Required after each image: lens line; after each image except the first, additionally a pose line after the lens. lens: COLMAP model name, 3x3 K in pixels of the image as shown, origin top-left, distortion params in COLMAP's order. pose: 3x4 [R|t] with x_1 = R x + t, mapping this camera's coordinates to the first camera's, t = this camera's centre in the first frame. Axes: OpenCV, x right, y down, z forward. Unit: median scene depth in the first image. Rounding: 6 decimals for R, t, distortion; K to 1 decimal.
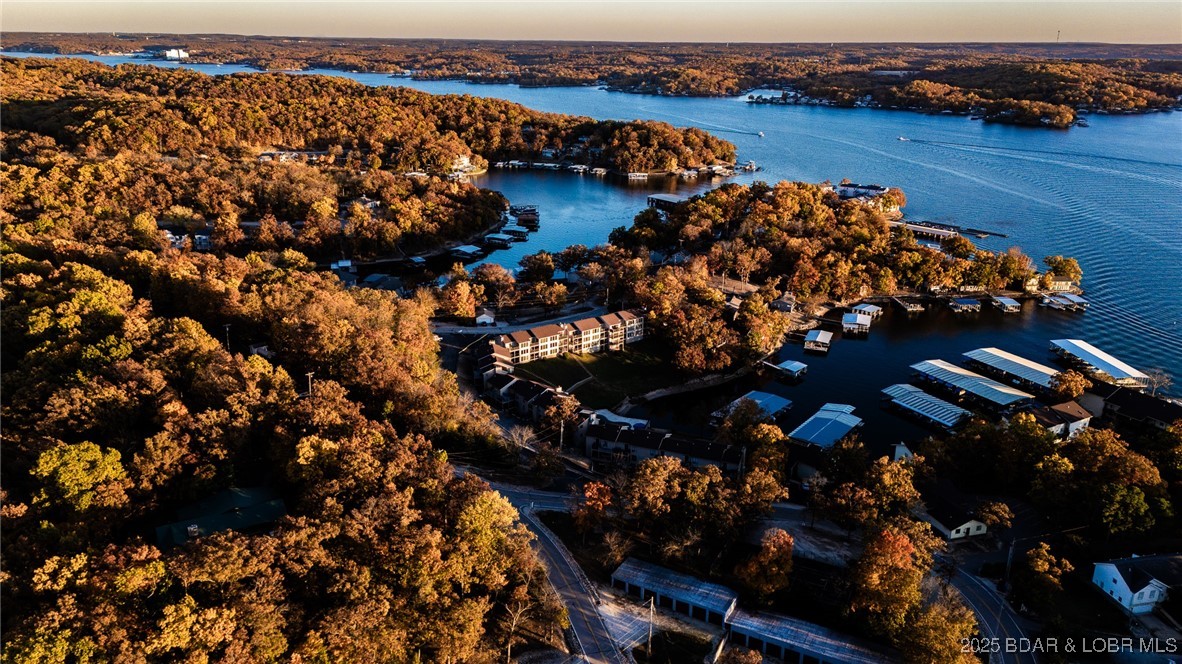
lens RADIAL K [[848.7, 0, 590.2], [0, 848.7, 332.2], [0, 0, 1]] dist [0.040910, -0.007013]
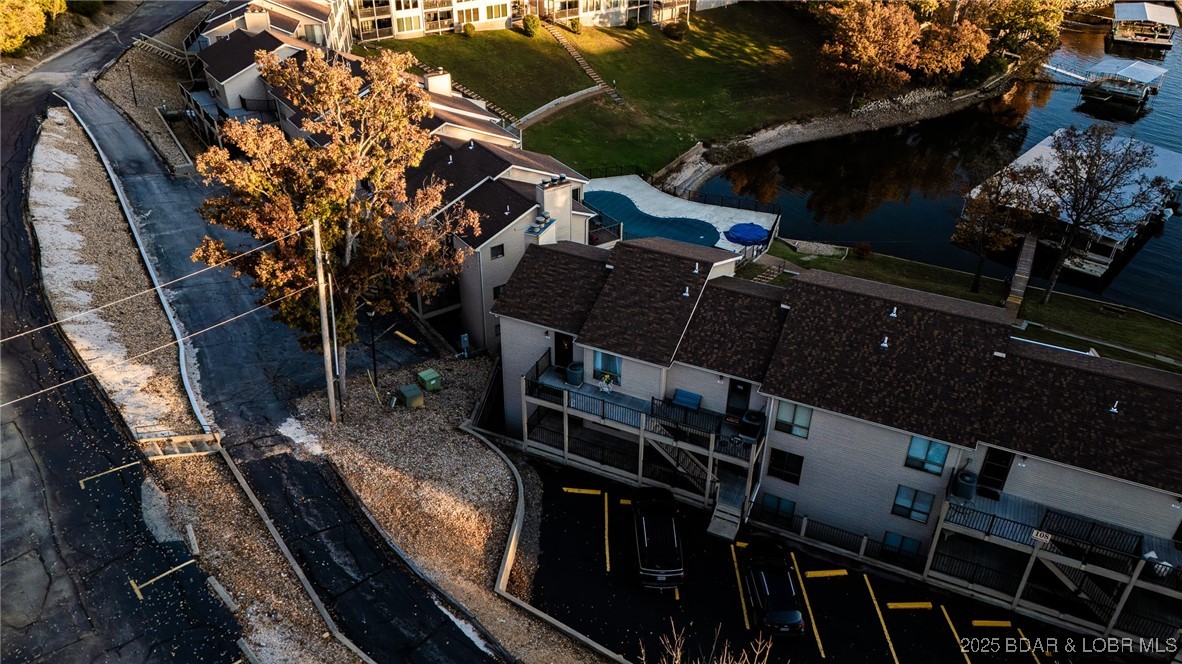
lens RADIAL K [[848.7, 0, 590.2], [0, 848.7, 334.6], [0, 0, 1]] dist [0.040910, -0.007013]
pose [[0.998704, 0.025166, -0.044240, 0.016186], [-0.012853, 0.965735, 0.259210, 0.061872], [0.049247, -0.258306, 0.964807, 0.635183]]
